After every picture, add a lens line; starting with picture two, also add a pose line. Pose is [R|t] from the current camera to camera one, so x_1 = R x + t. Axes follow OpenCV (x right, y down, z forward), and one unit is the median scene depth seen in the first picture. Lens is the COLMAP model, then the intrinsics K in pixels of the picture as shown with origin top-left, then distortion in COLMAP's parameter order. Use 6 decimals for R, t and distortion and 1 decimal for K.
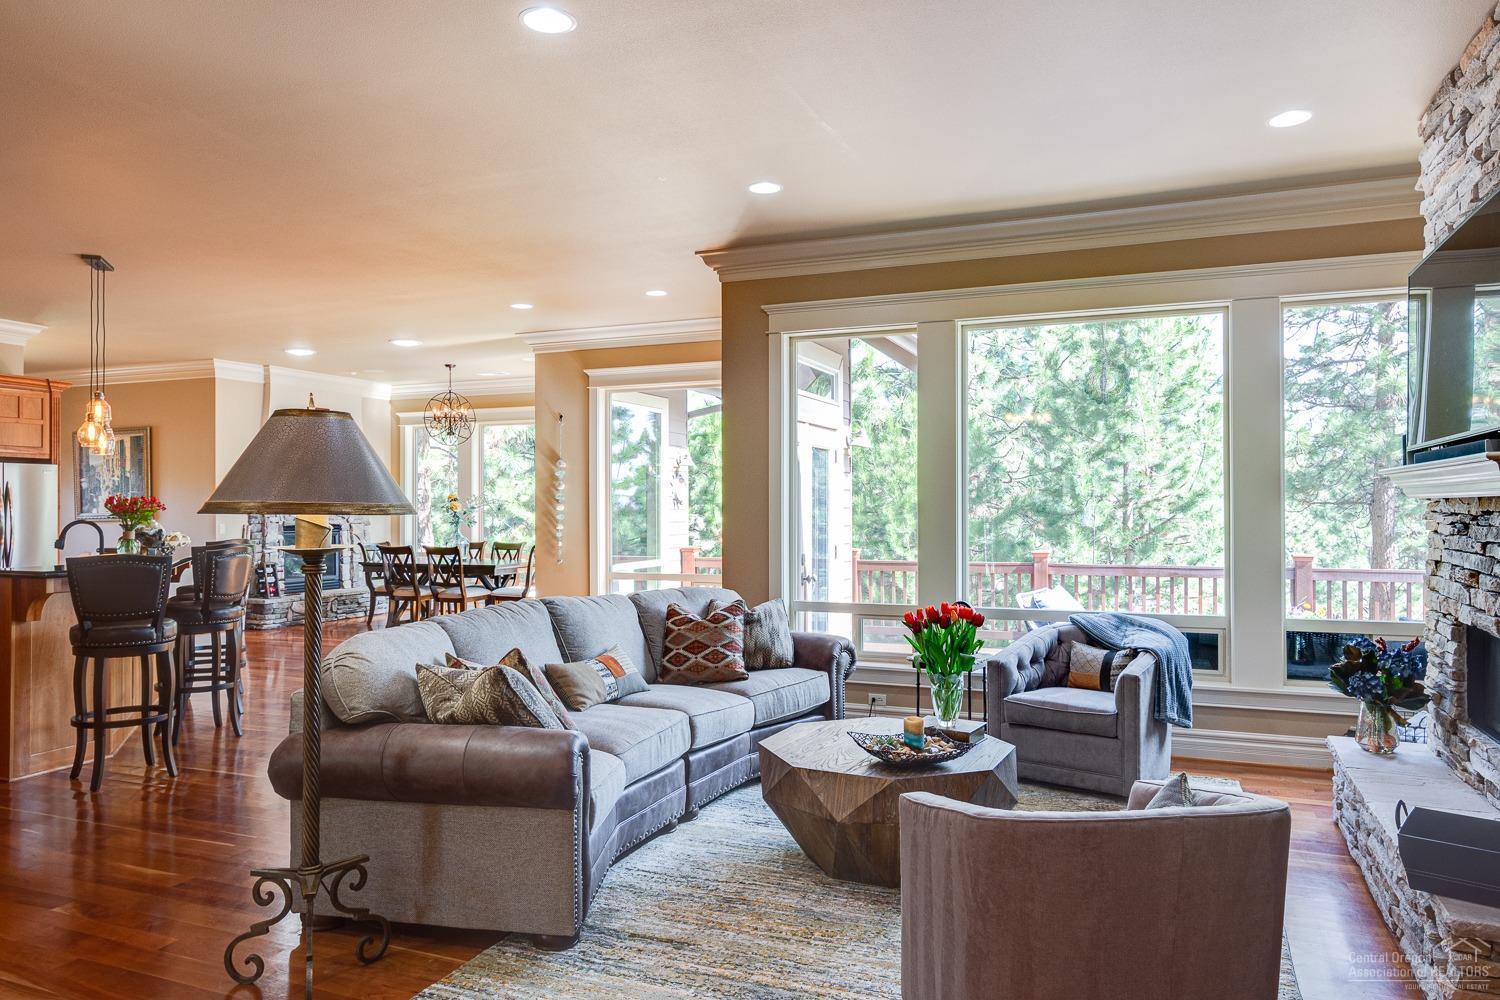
lens RADIAL K [[1030.1, 0, 755.0], [0, 1030.1, 498.9], [0, 0, 1]] dist [0.006303, -0.000547]
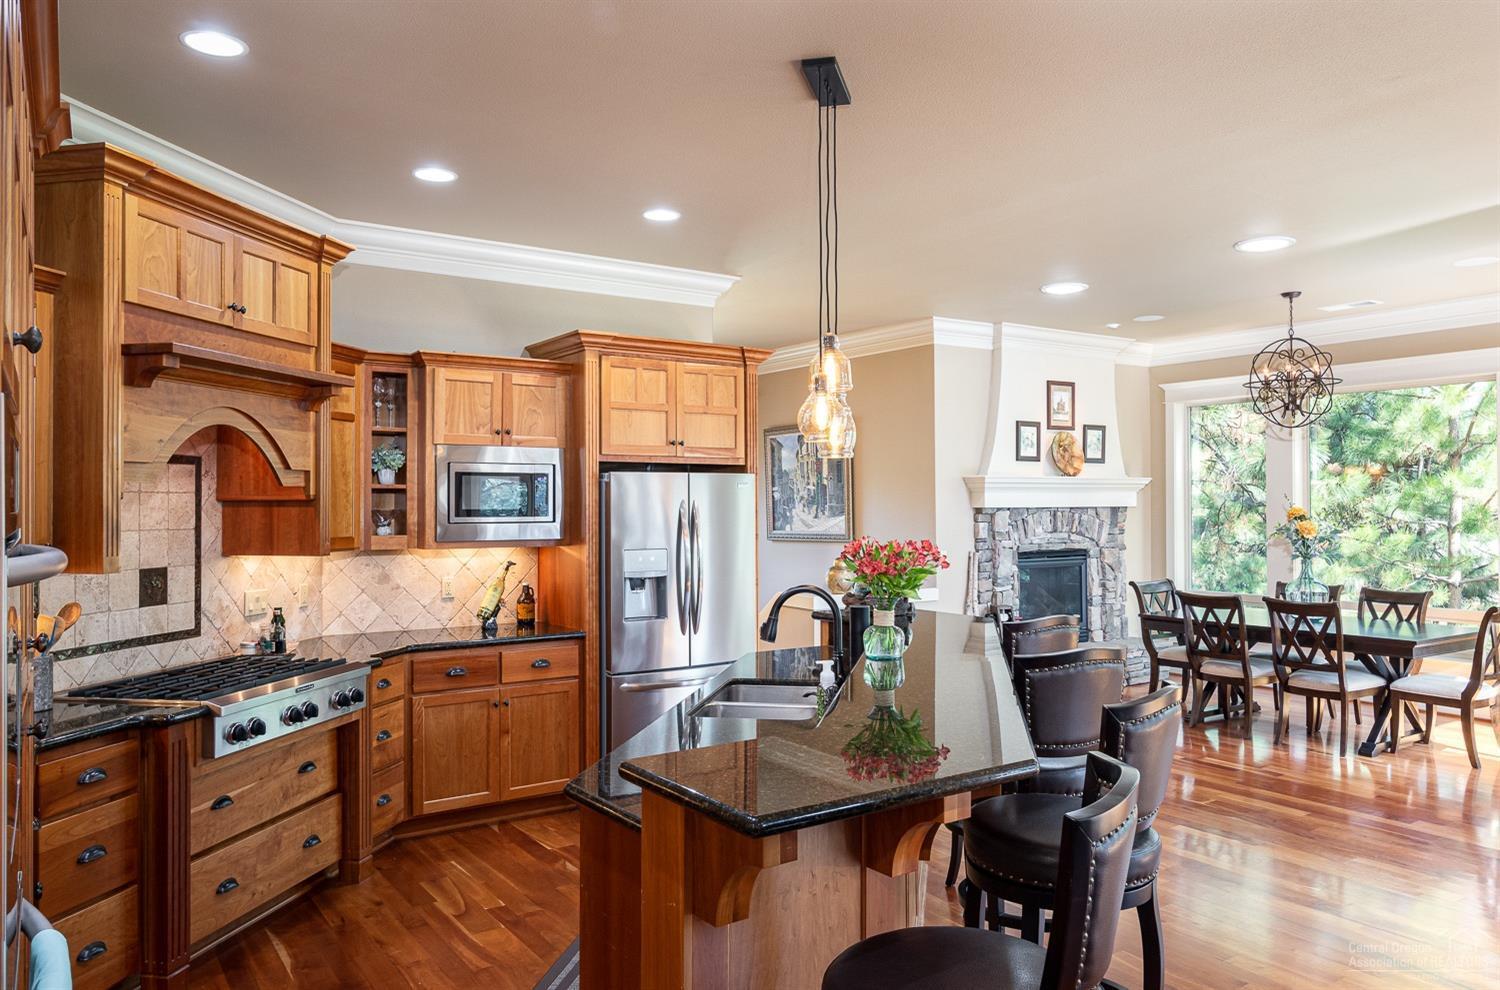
lens RADIAL K [[1030.1, 0, 752.5], [0, 1030.1, 492.8], [0, 0, 1]] dist [0.006303, -0.000547]
pose [[0.835545, -0.005312, -0.549396, -0.238179], [0.005610, 0.999984, -0.001137, -0.015334], [0.549393, -0.002132, 0.835561, 0.339040]]
